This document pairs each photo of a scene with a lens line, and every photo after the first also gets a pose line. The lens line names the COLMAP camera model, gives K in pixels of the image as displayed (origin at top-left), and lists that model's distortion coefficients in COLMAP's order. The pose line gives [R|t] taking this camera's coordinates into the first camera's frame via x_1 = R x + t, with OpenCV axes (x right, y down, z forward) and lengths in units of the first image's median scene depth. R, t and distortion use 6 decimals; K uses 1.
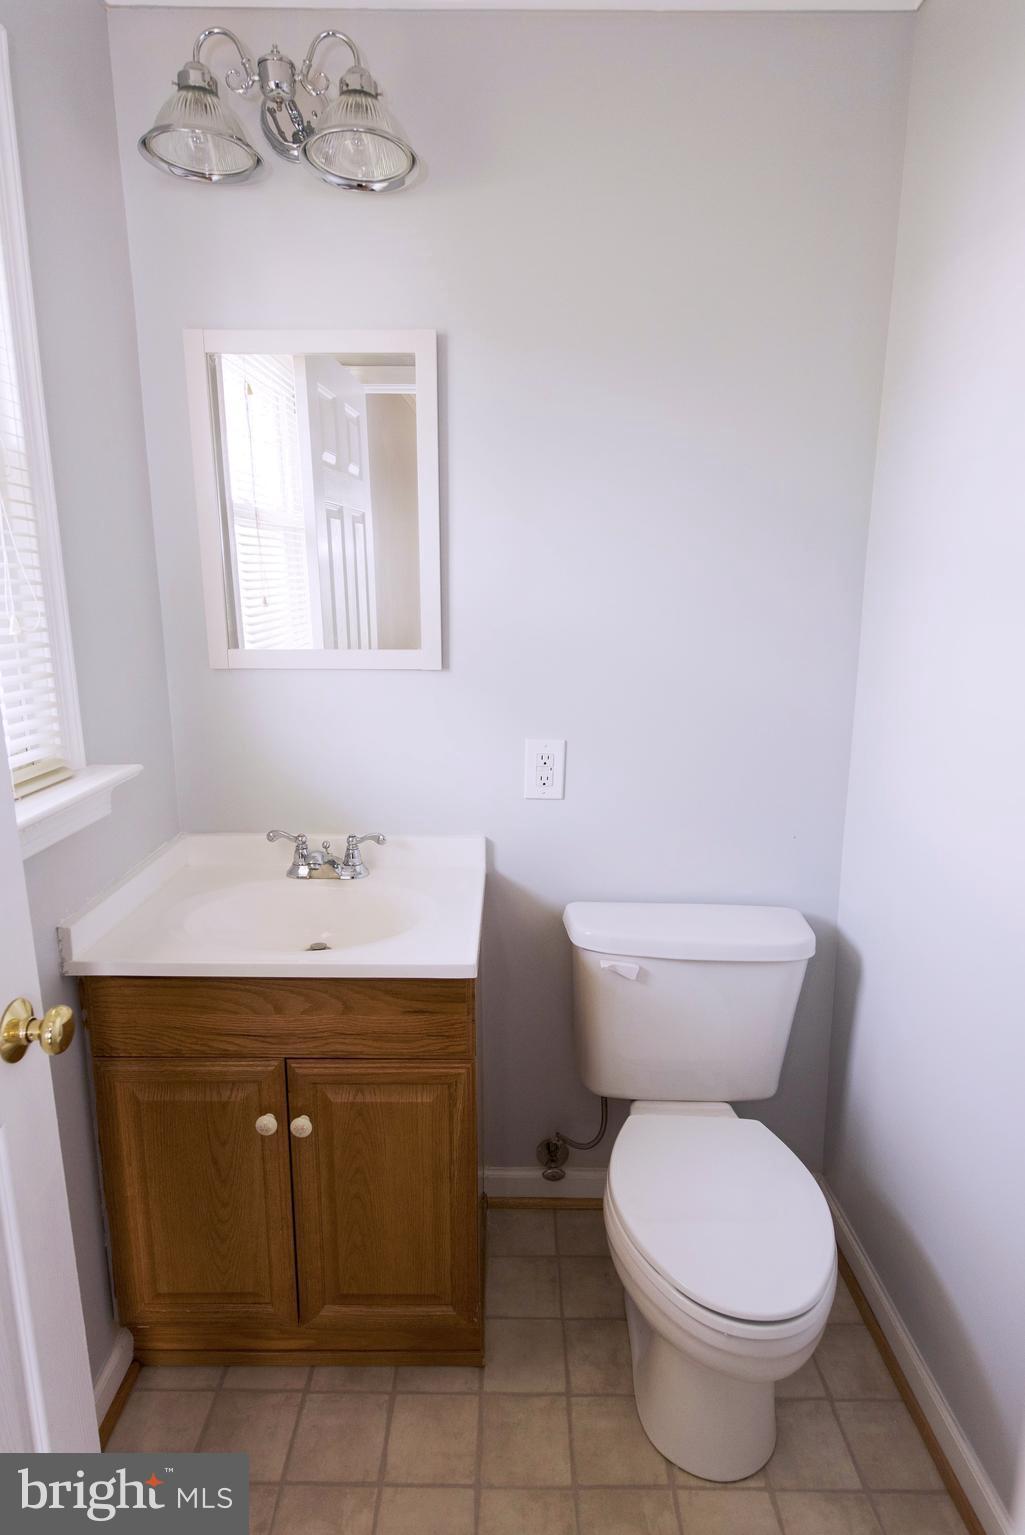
lens RADIAL K [[824.9, 0, 512.5], [0, 824.9, 767.5], [0, 0, 1]] dist [0.019824, -0.001670]
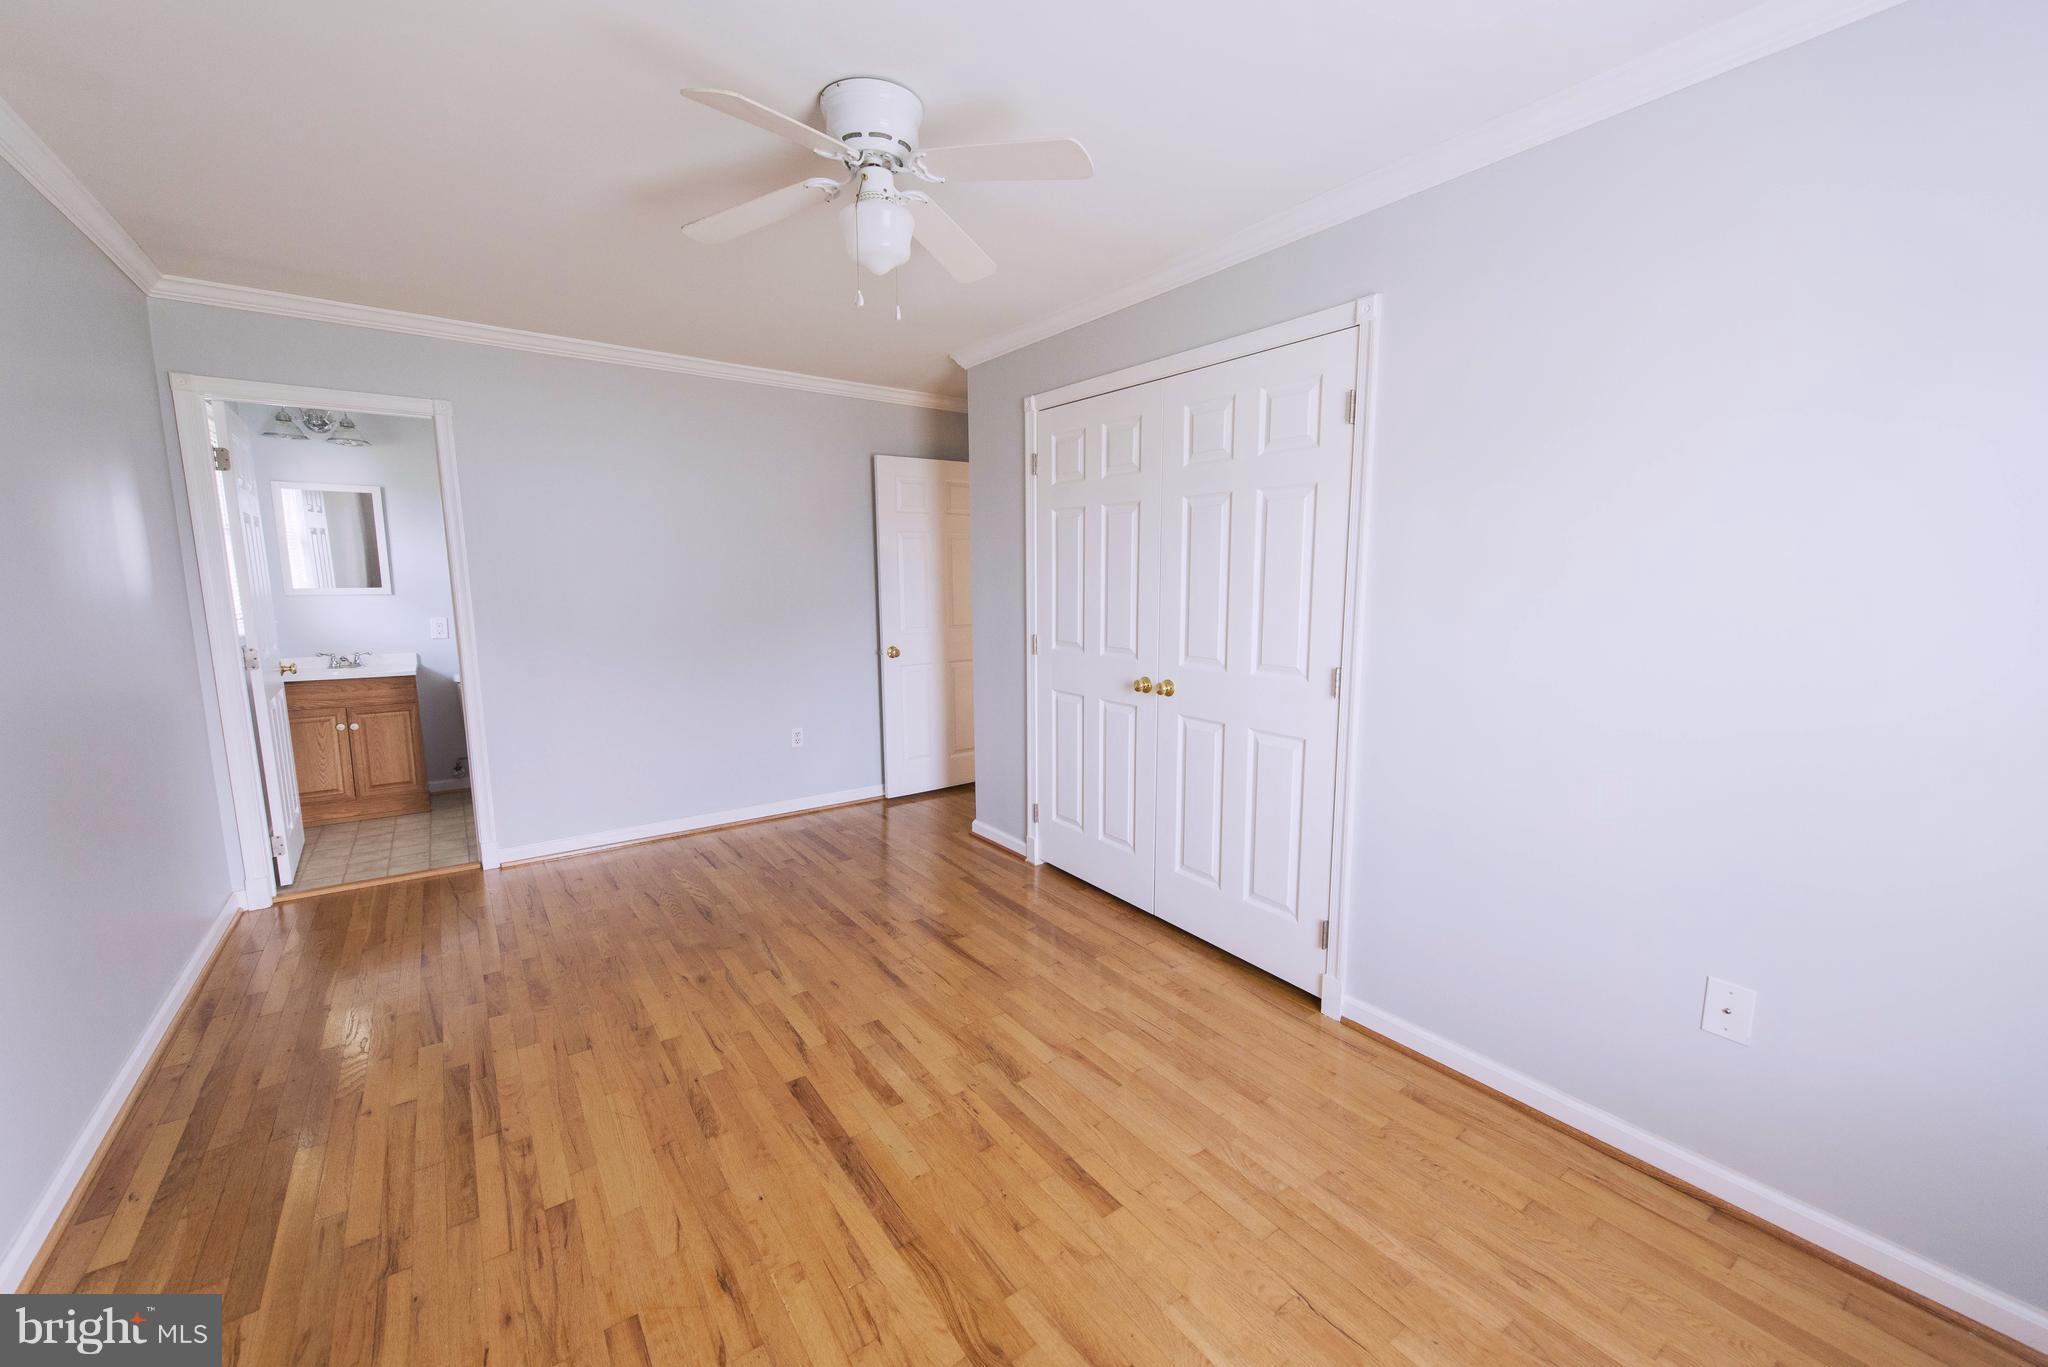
lens RADIAL K [[842.5, 0, 1039.3], [0, 842.5, 687.2], [0, 0, 1]] dist [0.013872, -0.000270]
pose [[0.818078, -0.084328, 0.568891, 0.059663], [0.136908, 0.989309, -0.050230, 0.774140], [-0.558573, 0.118978, 0.820878, -3.126384]]
